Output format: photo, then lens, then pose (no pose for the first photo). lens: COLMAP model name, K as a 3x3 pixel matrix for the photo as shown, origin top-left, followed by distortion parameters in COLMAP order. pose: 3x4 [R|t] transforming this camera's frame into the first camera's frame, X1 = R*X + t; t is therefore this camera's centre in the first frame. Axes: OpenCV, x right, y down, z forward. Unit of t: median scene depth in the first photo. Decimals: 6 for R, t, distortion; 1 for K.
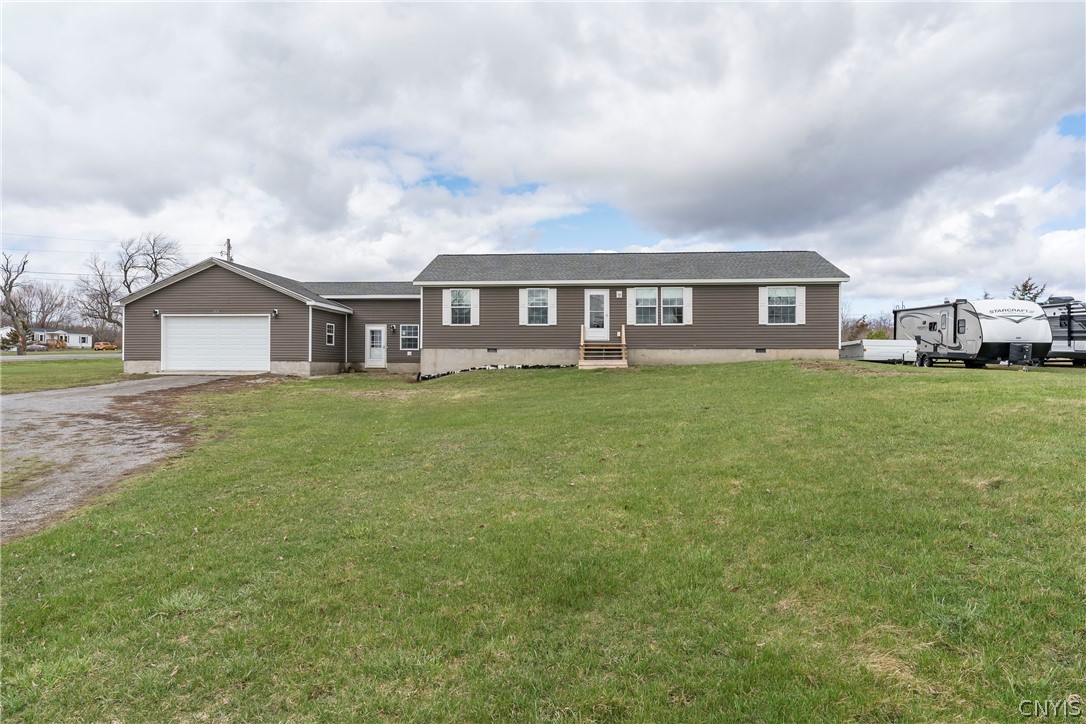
lens RADIAL K [[682.9, 0, 543.0], [0, 682.9, 362.0], [0, 0, 1]] dist [0.005219, 0.000561]
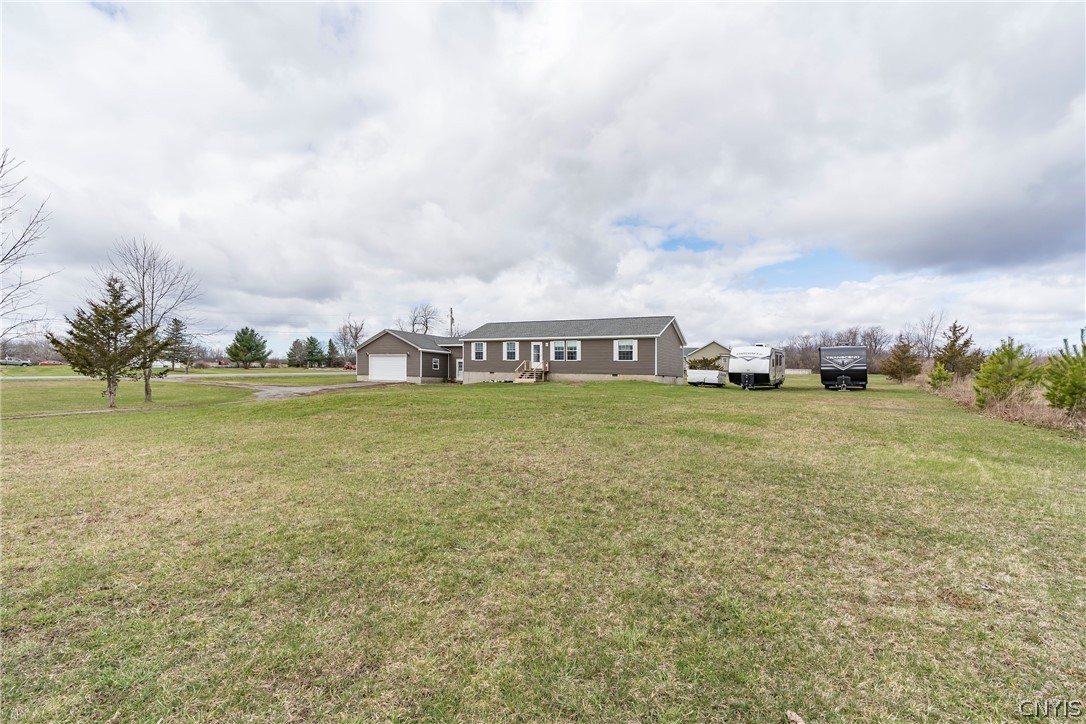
lens RADIAL K [[496.4, 0, 544.2], [0, 496.4, 381.2], [0, 0, 1]] dist [-0.003123, -0.000496]
pose [[0.912804, 0.020632, -0.407876, 0.660483], [-0.016995, 0.999777, 0.012538, -0.013908], [0.408044, -0.004513, 0.912951, -0.260230]]
